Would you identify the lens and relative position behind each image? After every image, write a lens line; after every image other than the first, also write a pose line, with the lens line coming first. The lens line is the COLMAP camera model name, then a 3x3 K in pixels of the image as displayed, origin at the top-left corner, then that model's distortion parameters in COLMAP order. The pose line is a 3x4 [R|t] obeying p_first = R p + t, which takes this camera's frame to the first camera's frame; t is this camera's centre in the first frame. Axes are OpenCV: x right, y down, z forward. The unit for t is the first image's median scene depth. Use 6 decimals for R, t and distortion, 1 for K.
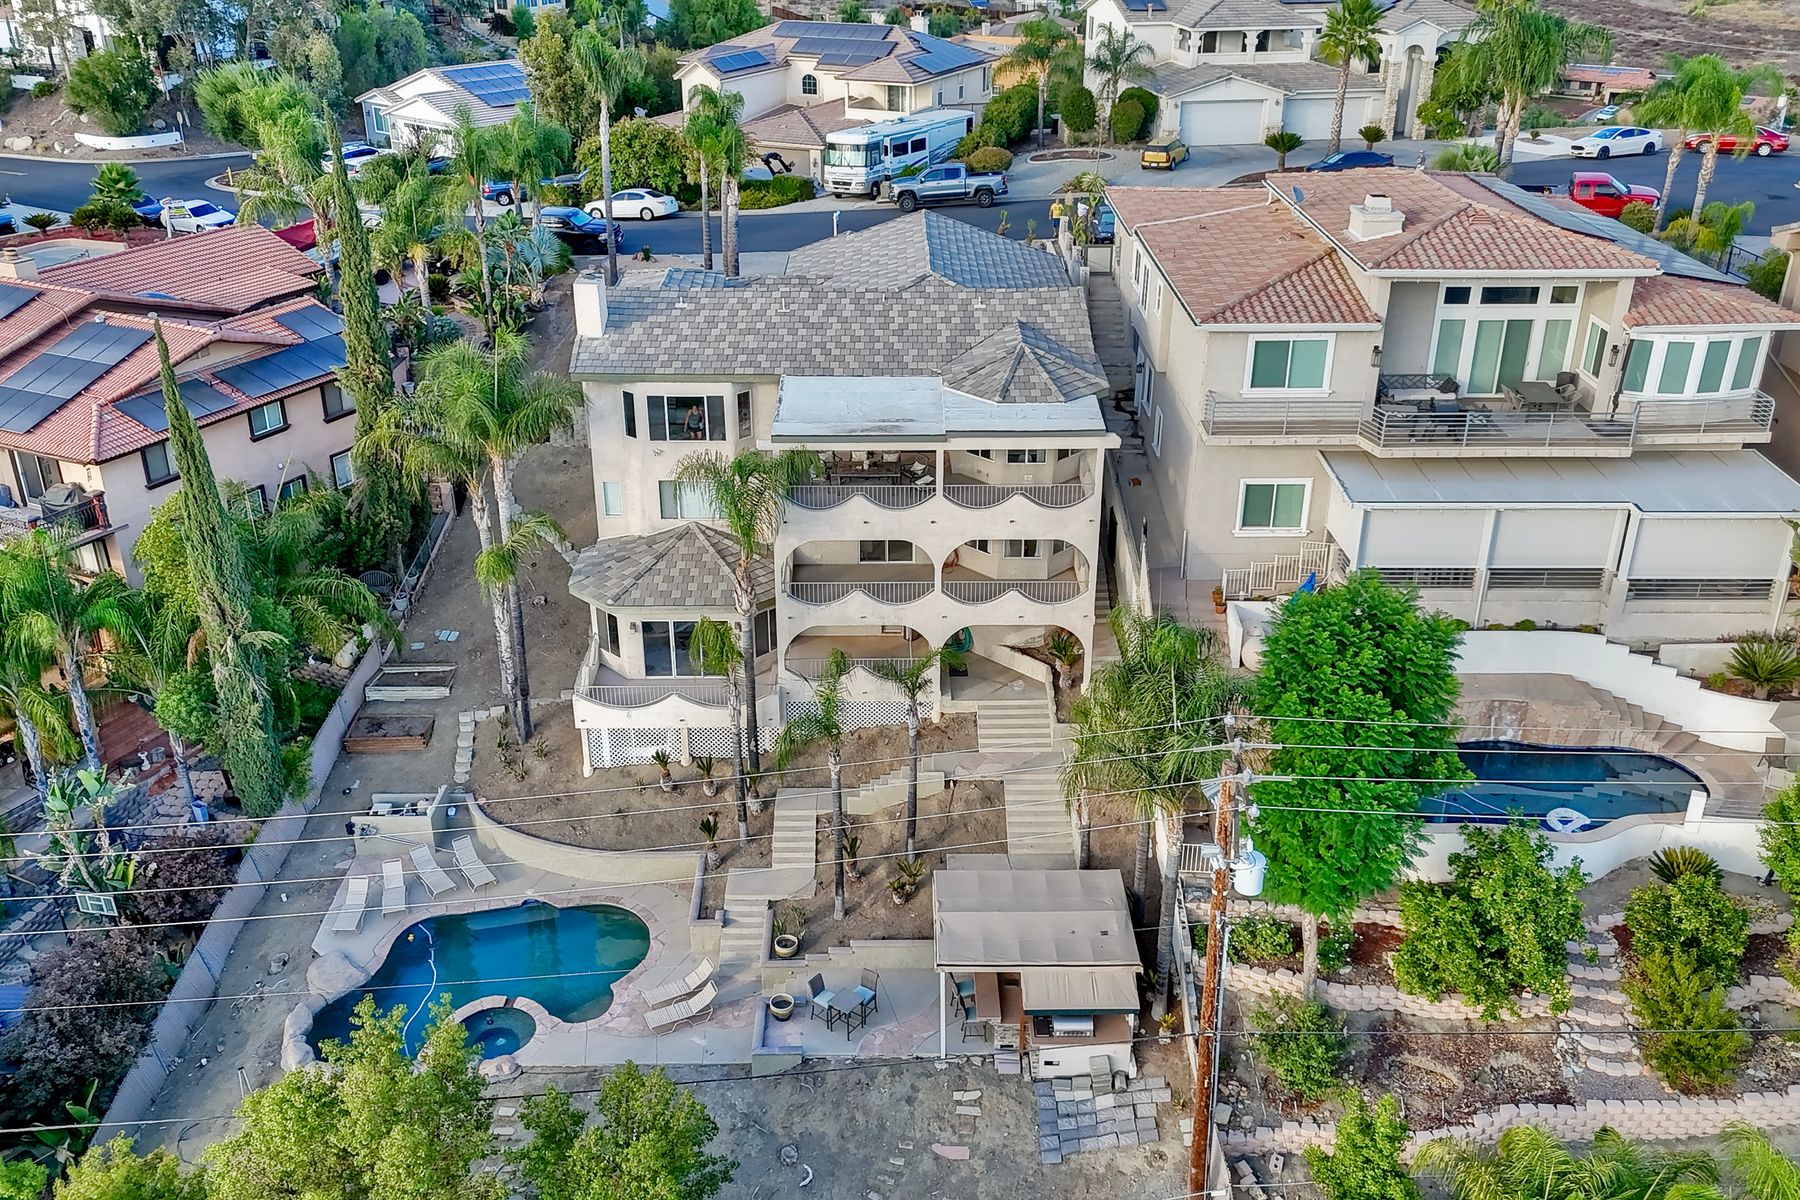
lens RADIAL K [[1549.8, 0, 890.4], [0, 1549.8, 588.8], [0, 0, 1]] dist [0.059681, -0.069491]
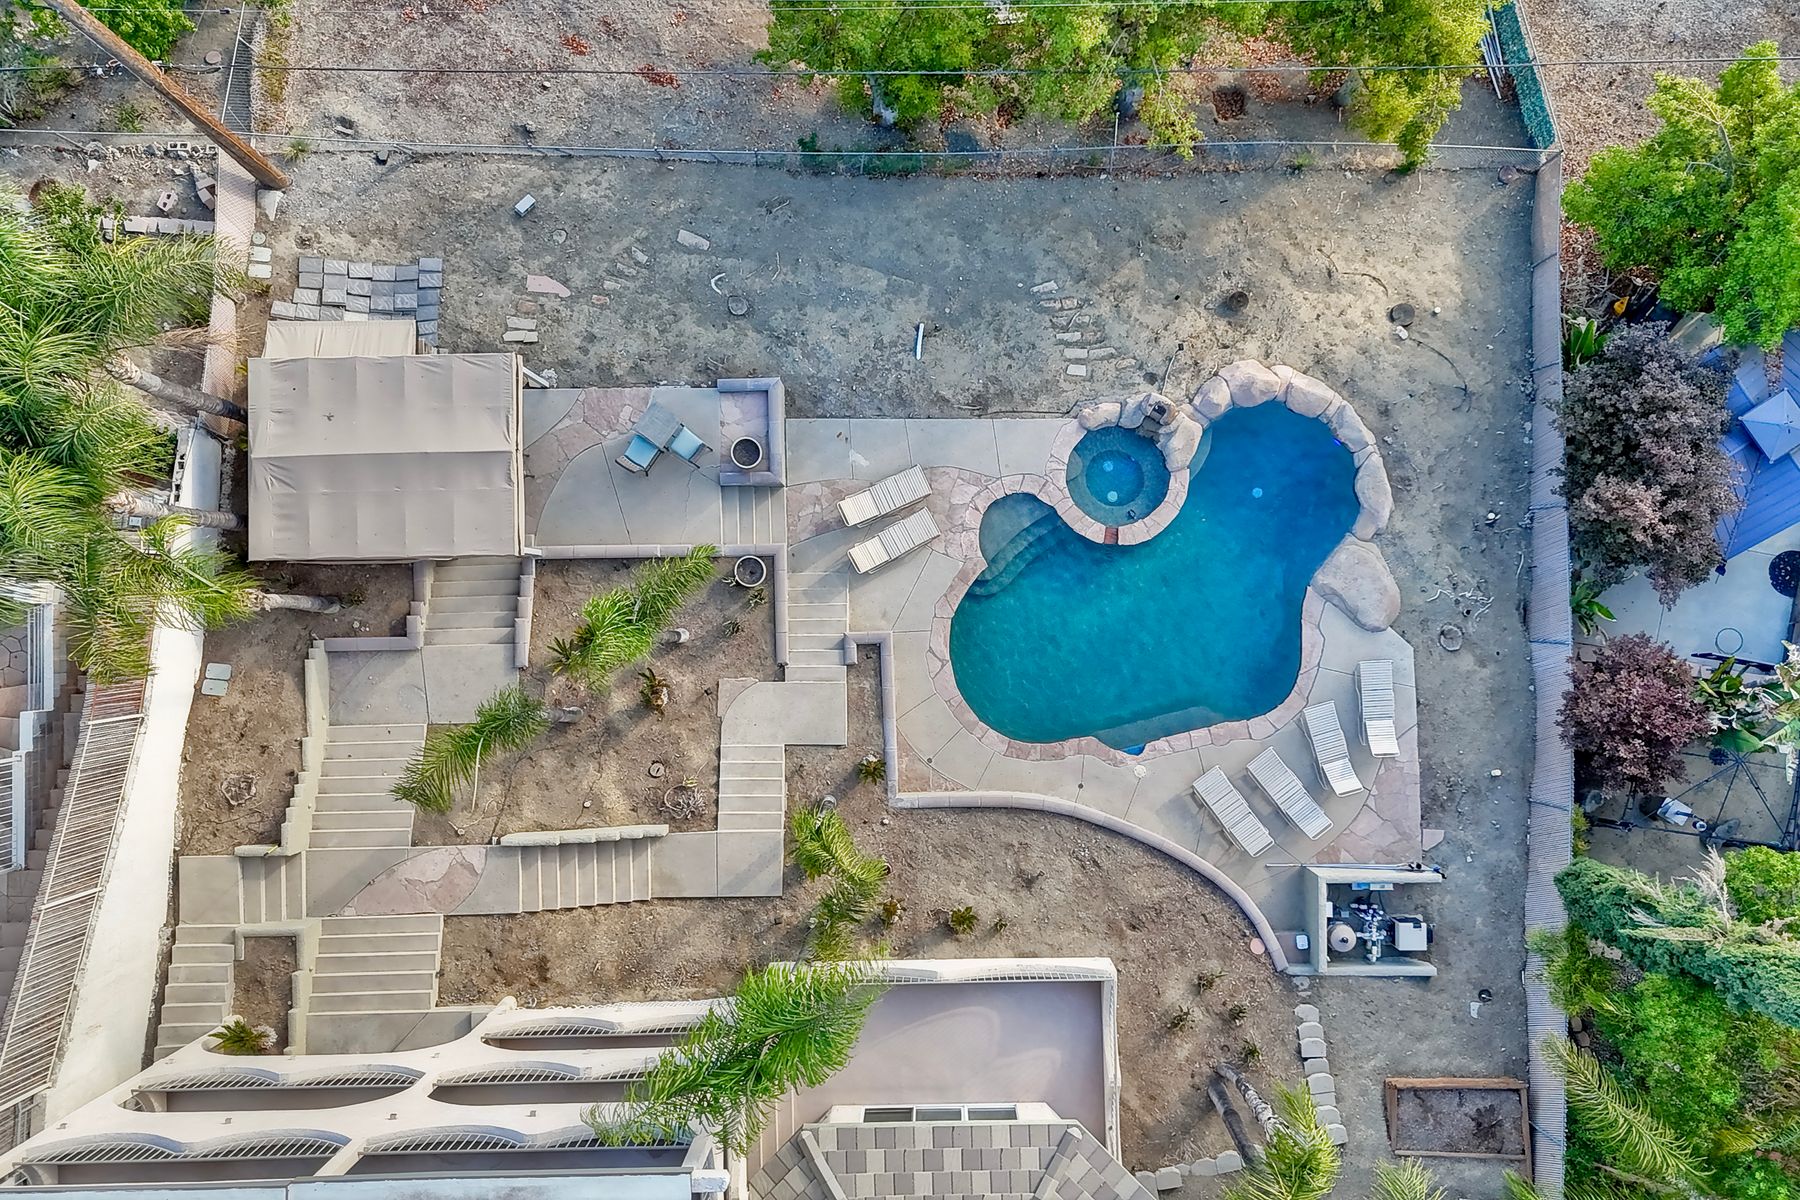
lens RADIAL K [[1549.8, 0, 902.7], [0, 1549.8, 604.0], [0, 0, 1]] dist [0.059681, -0.069491]
pose [[-0.999787, 0.012716, 0.016254, -0.137370], [0.009179, -0.431396, 0.902116, -0.401584], [0.018483, 0.902073, 0.431187, 0.631198]]
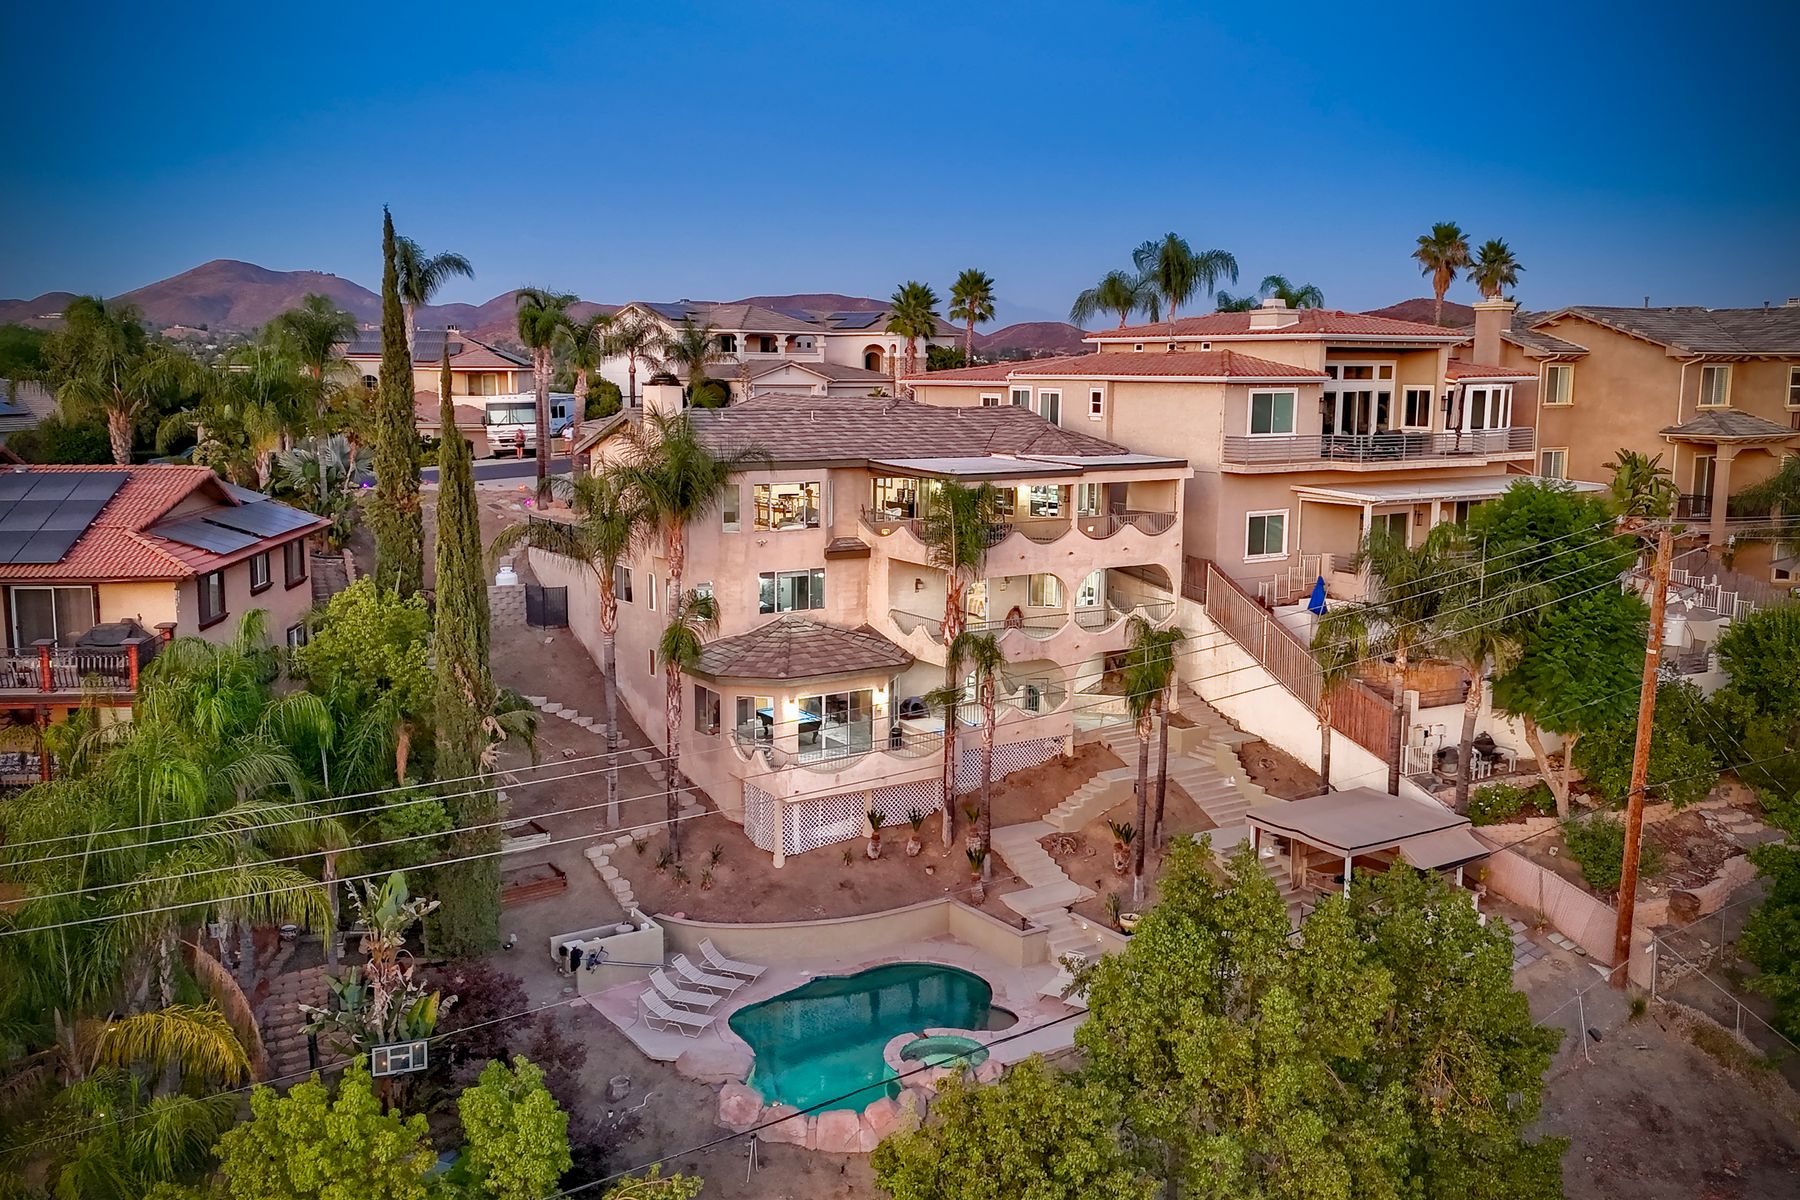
lens RADIAL K [[1549.8, 0, 892.6], [0, 1549.8, 597.4], [0, 0, 1]] dist [0.059681, -0.069491]
pose [[0.842248, -0.075503, 0.533776, -0.659190], [0.223738, 0.949798, -0.218689, 0.195883], [-0.490468, 0.303616, 0.816859, 0.163180]]
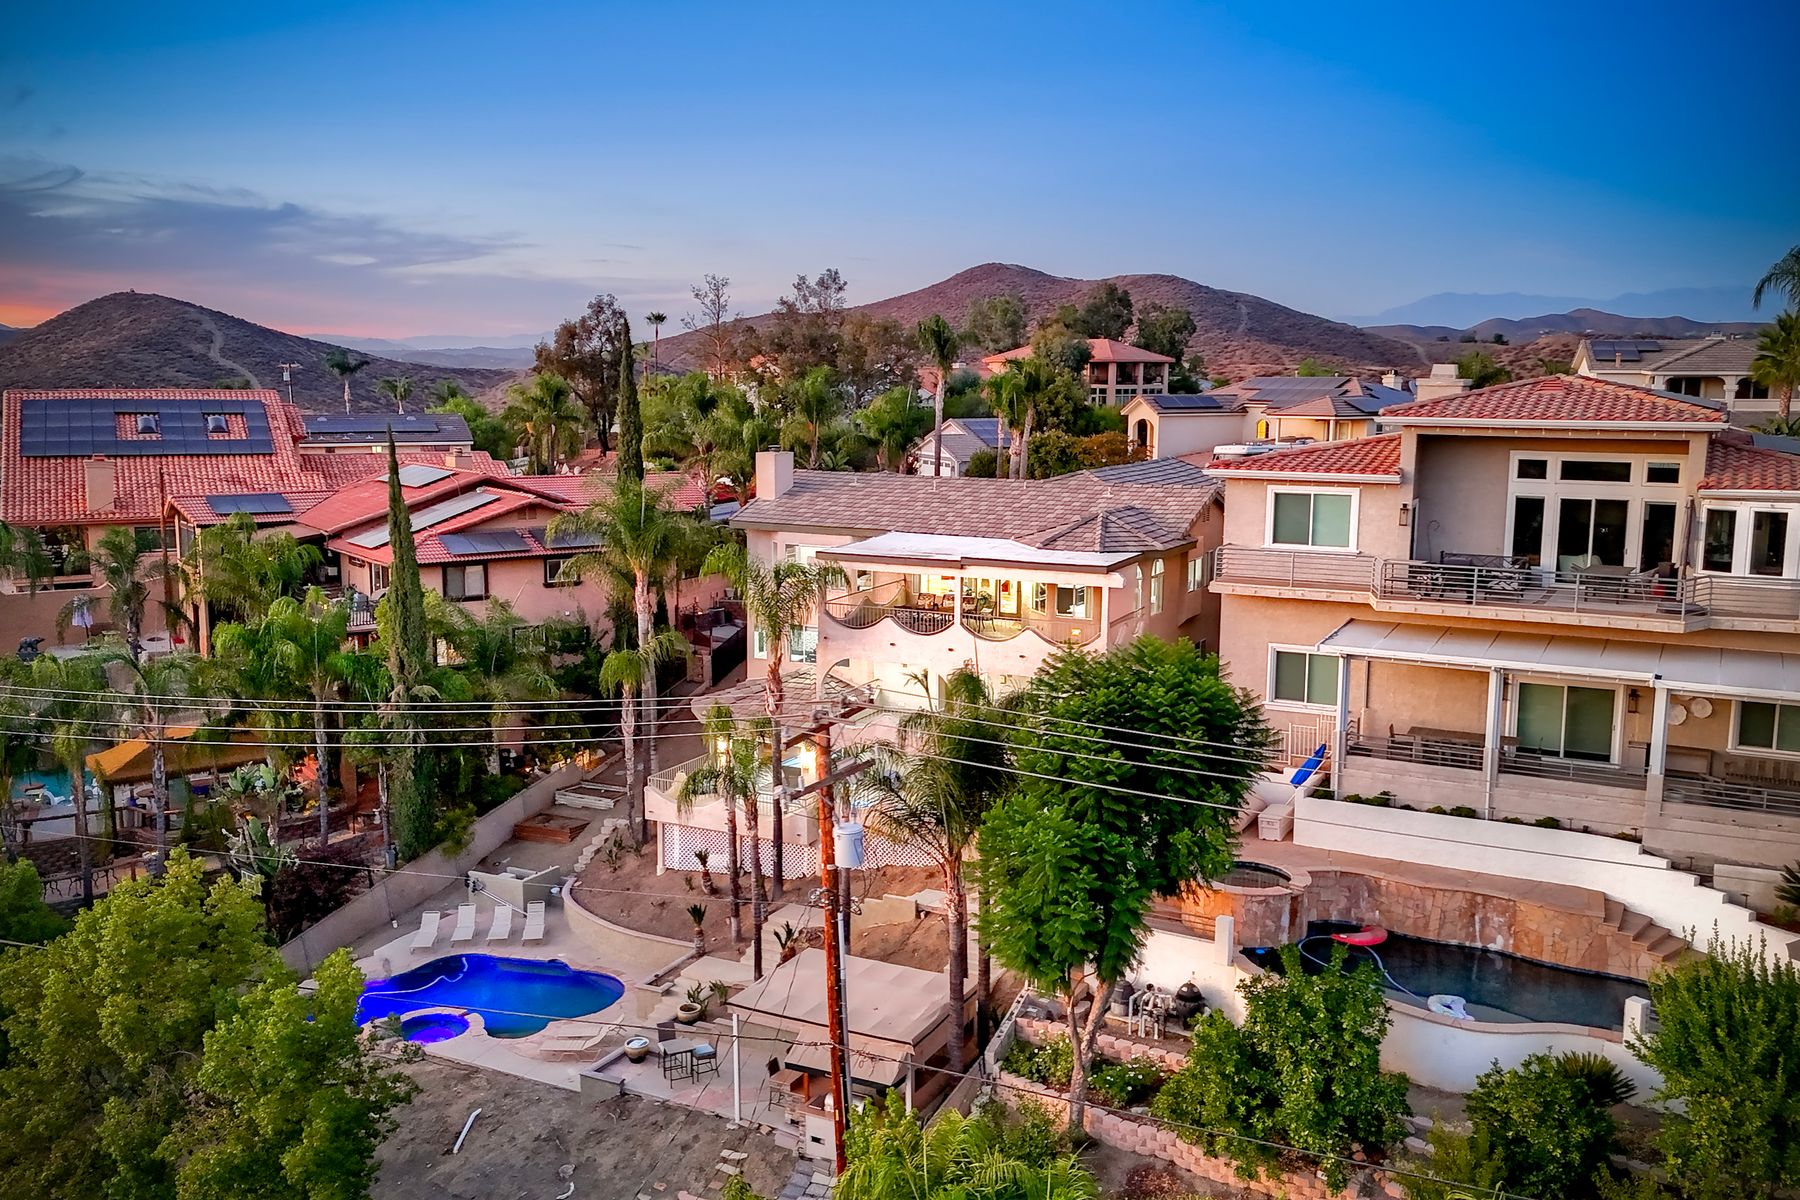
lens RADIAL K [[1549.8, 0, 906.0], [0, 1549.8, 585.7], [0, 0, 1]] dist [0.059681, -0.069491]
pose [[0.888666, 0.068944, -0.453342, 0.451543], [-0.200766, 0.947339, -0.249482, 0.173497], [0.412268, 0.312722, 0.855710, 0.095304]]
